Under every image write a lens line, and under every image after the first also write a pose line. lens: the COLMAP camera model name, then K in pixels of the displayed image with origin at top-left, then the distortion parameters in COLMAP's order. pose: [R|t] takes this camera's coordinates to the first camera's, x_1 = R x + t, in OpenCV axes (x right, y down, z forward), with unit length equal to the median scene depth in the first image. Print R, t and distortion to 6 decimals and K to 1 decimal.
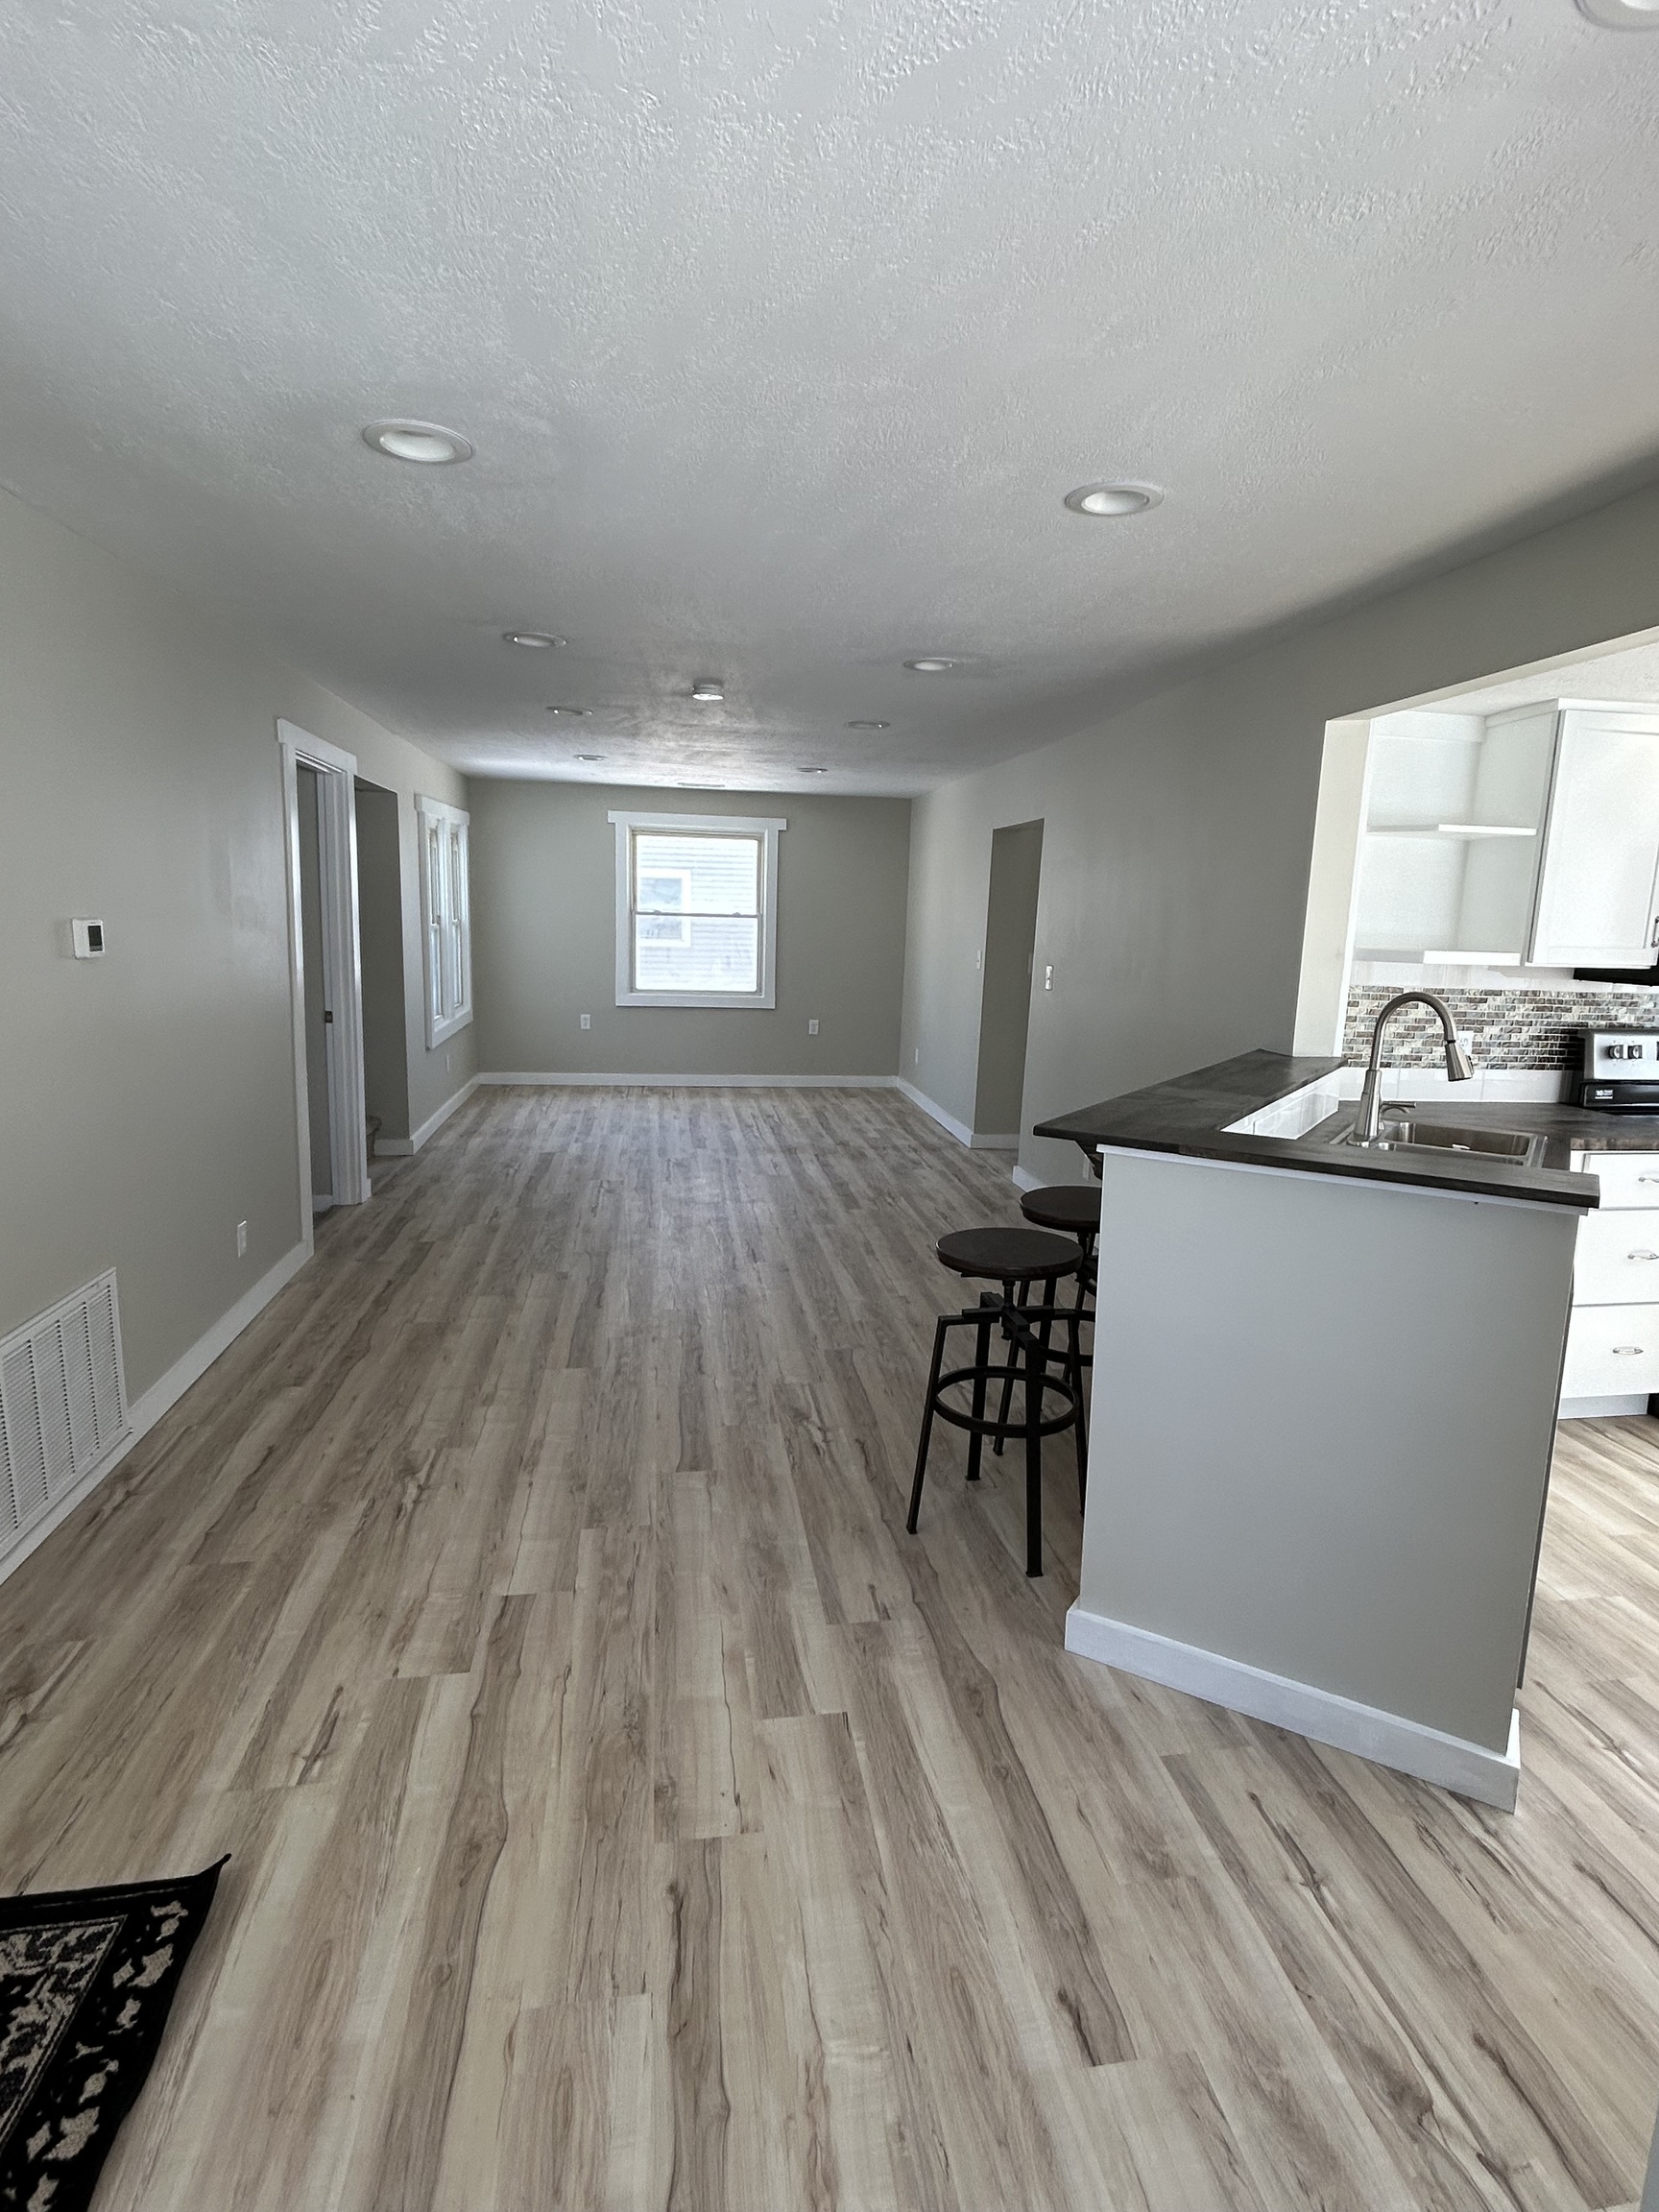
lens RADIAL K [[1111.7, 0, 829.5], [0, 1111.7, 1106.0], [0, 0, 1]] dist [0.000738, 0.001868]
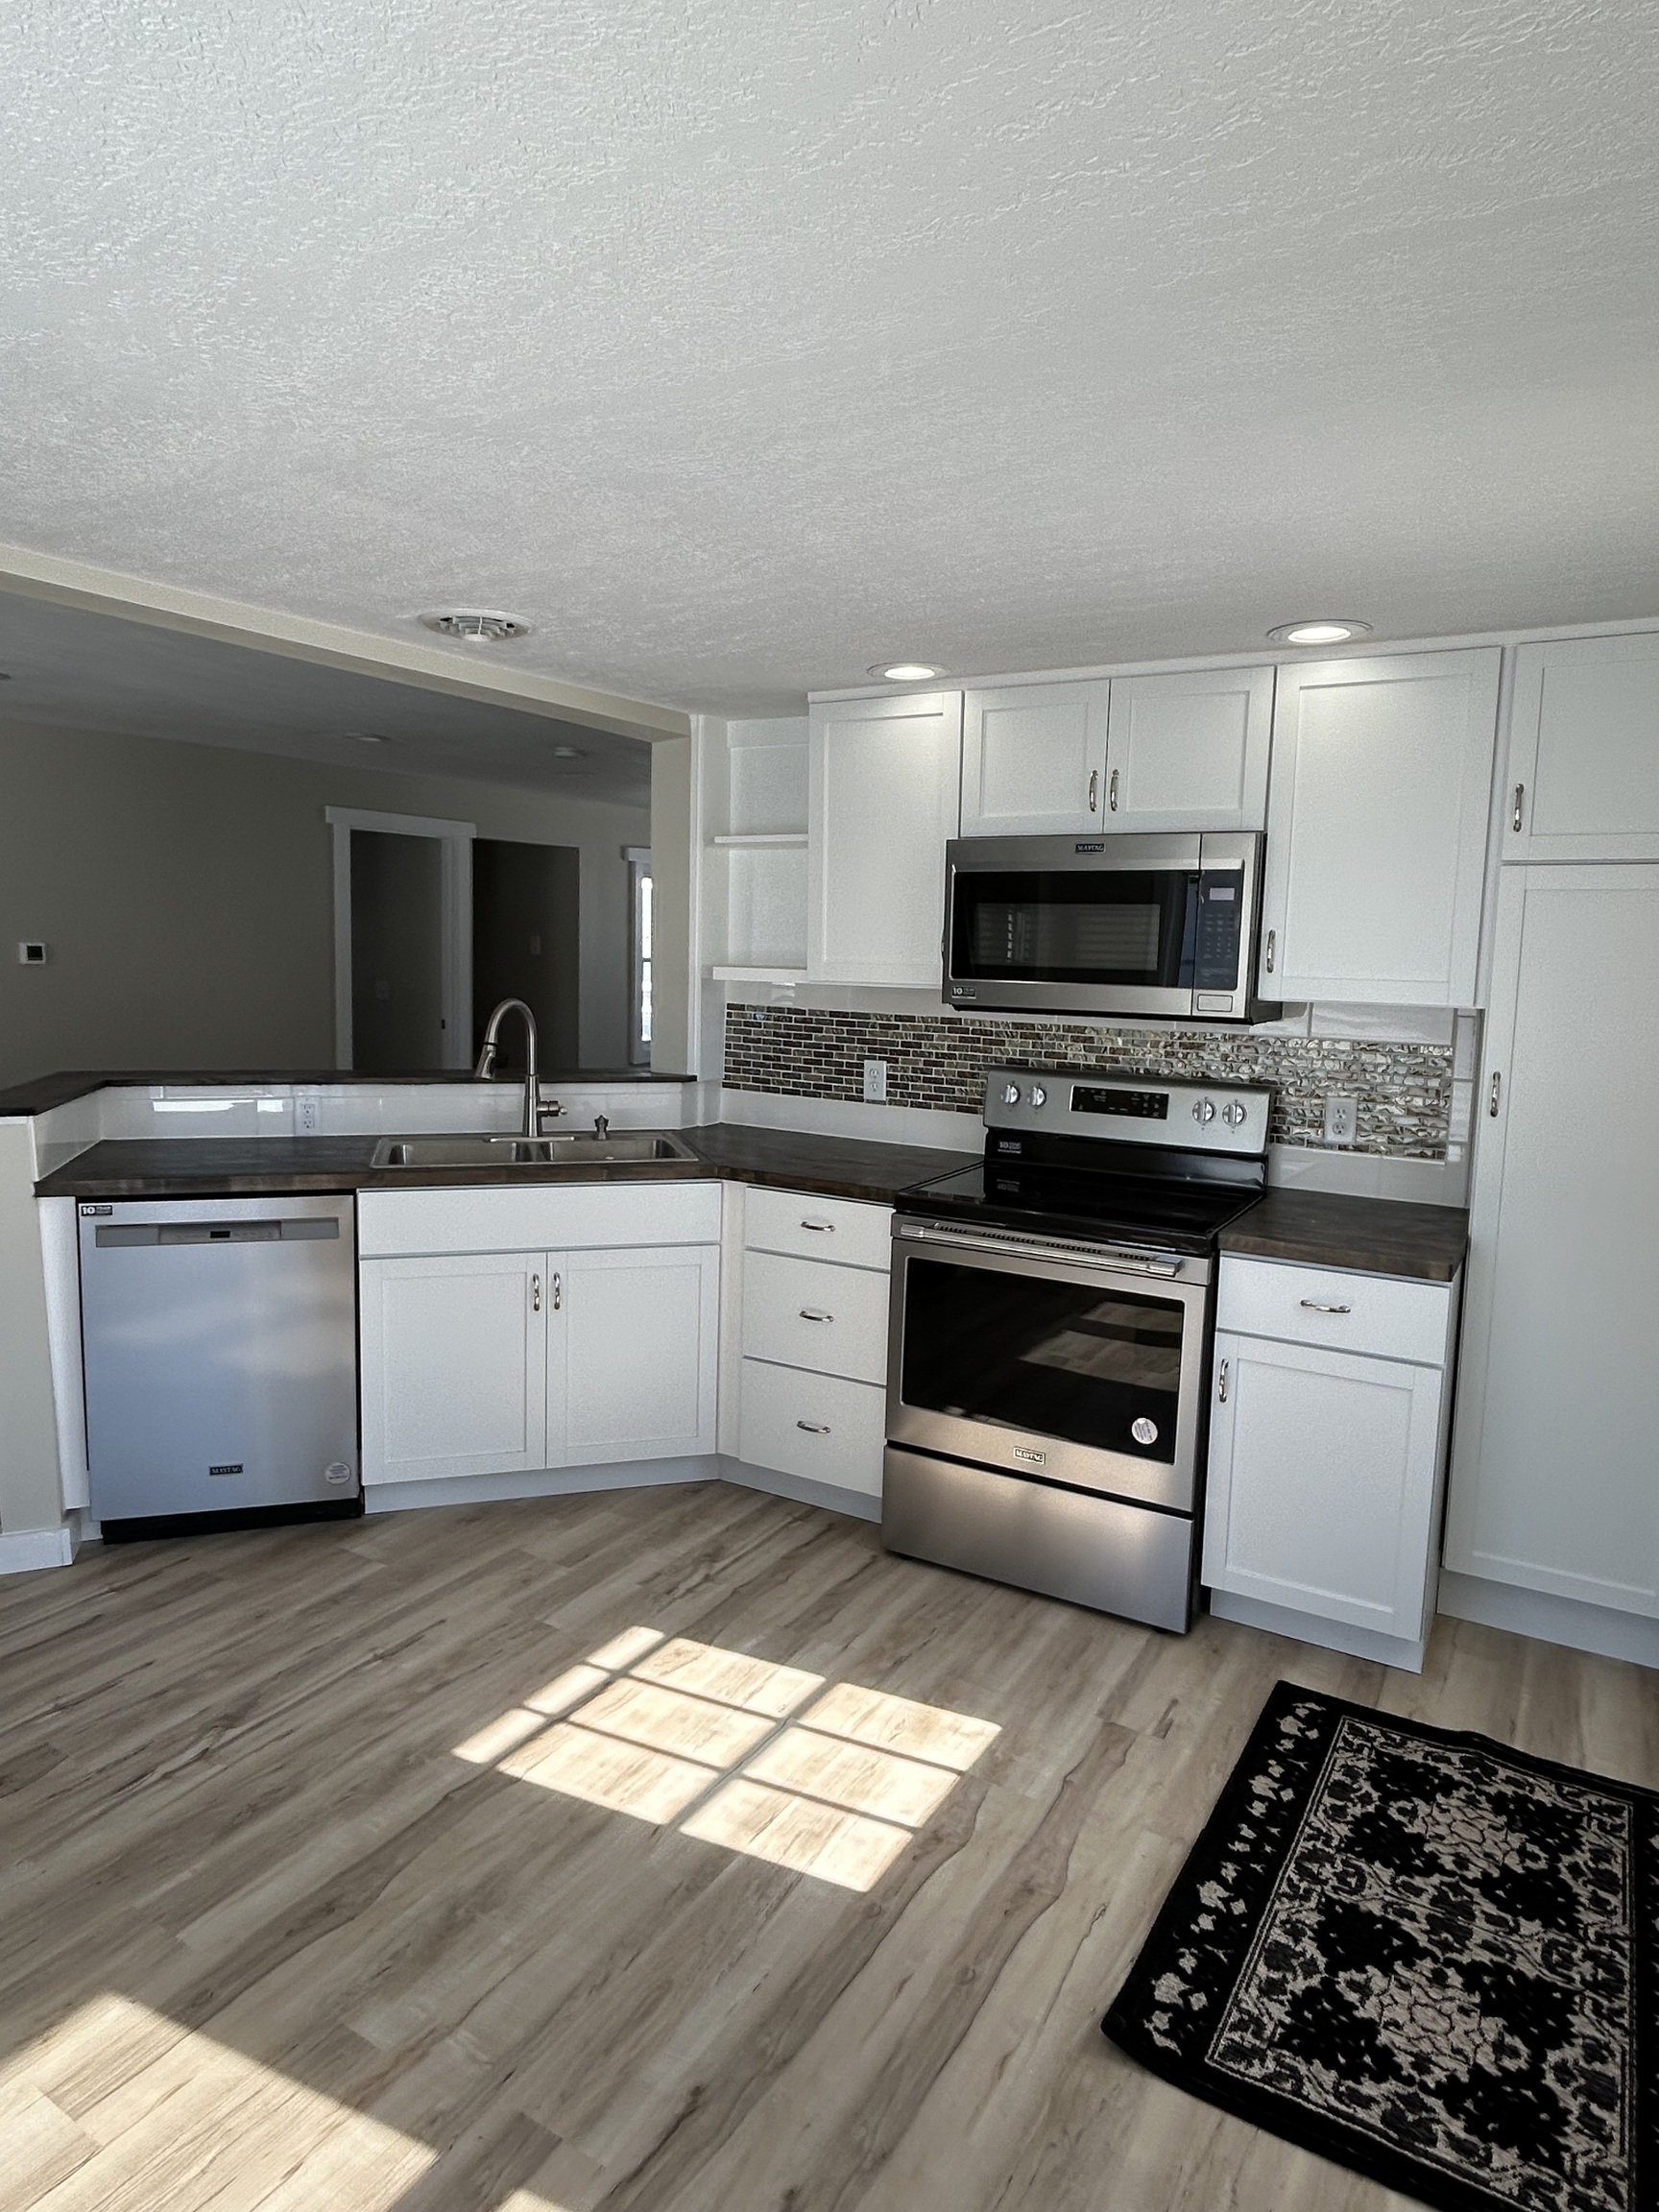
lens RADIAL K [[1295.3, 0, 829.5], [0, 1295.3, 1106.0], [0, 0, 1]] dist [-0.001990, 0.002176]
pose [[0.766670, 0.066219, -0.638617, 2.214066], [-0.105079, 0.994197, -0.023059, -0.008463], [0.633384, 0.084784, 0.769179, 0.358050]]
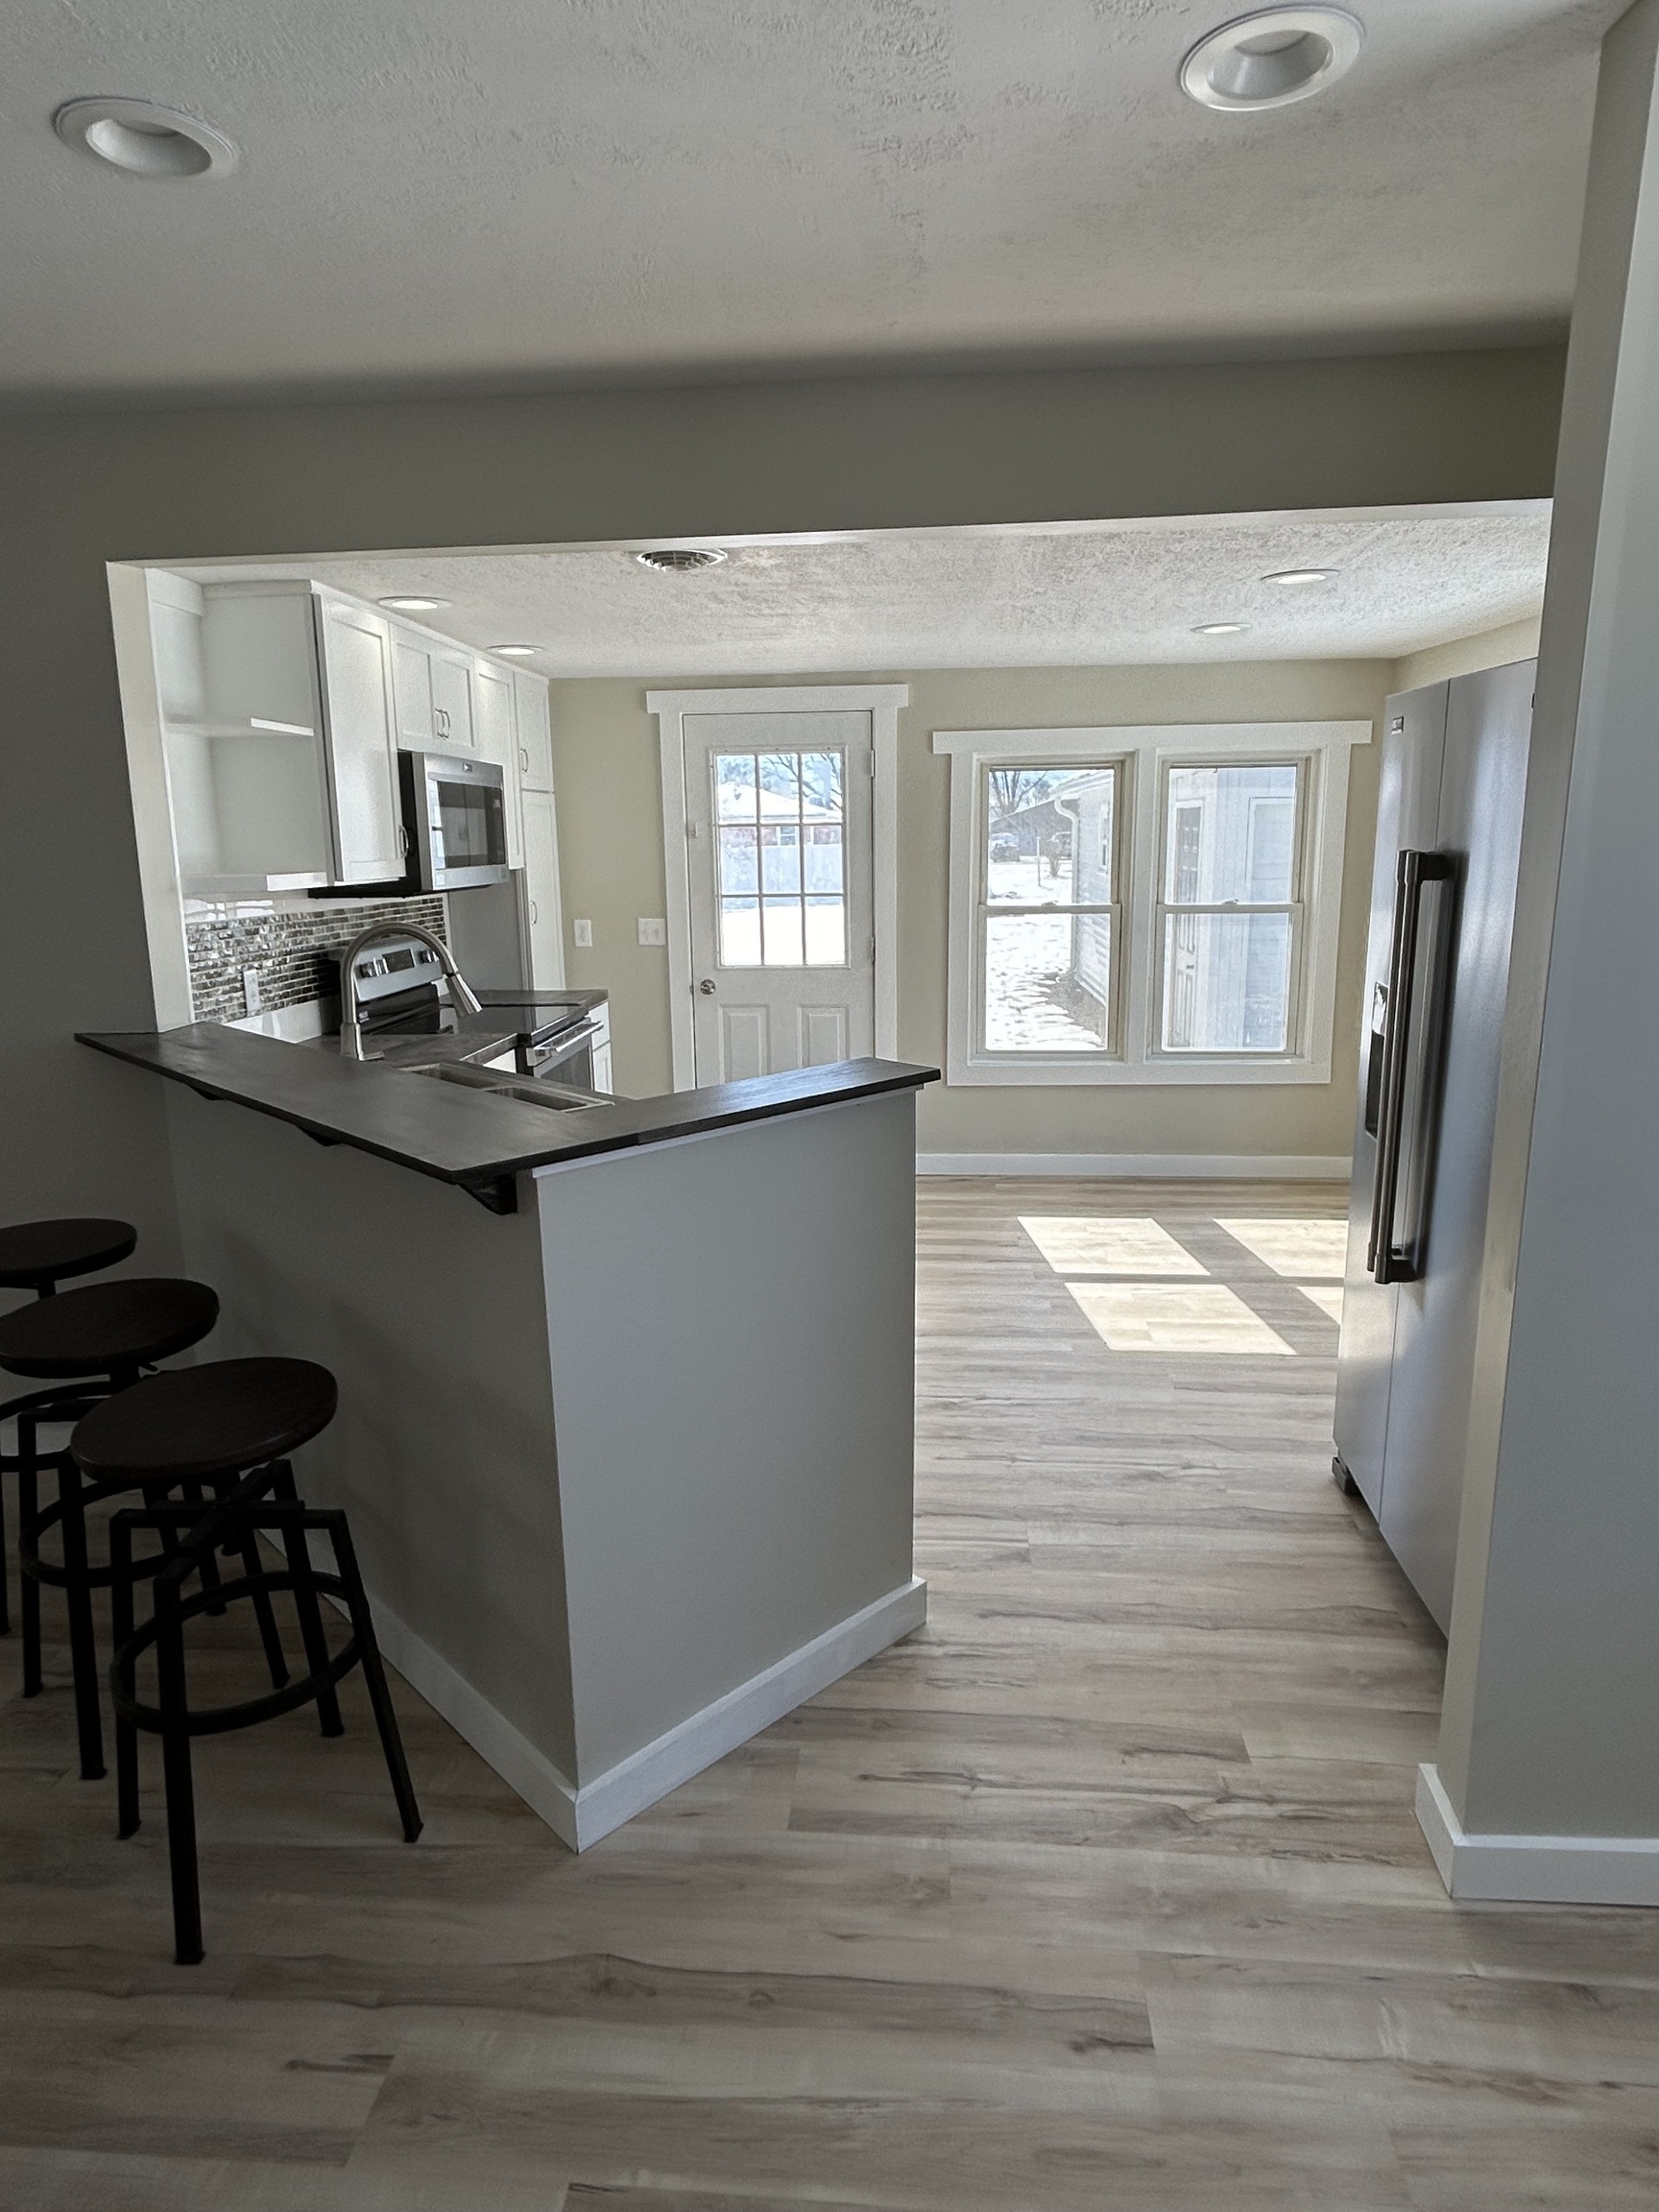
lens RADIAL K [[1295.3, 0, 829.5], [0, 1295.3, 1106.0], [0, 0, 1]] dist [-0.001990, 0.002176]
pose [[0.226316, -0.227032, 0.947226, -0.514790], [0.181515, 0.965253, 0.187984, -0.134779], [-0.956992, 0.129392, 0.259662, 0.640843]]
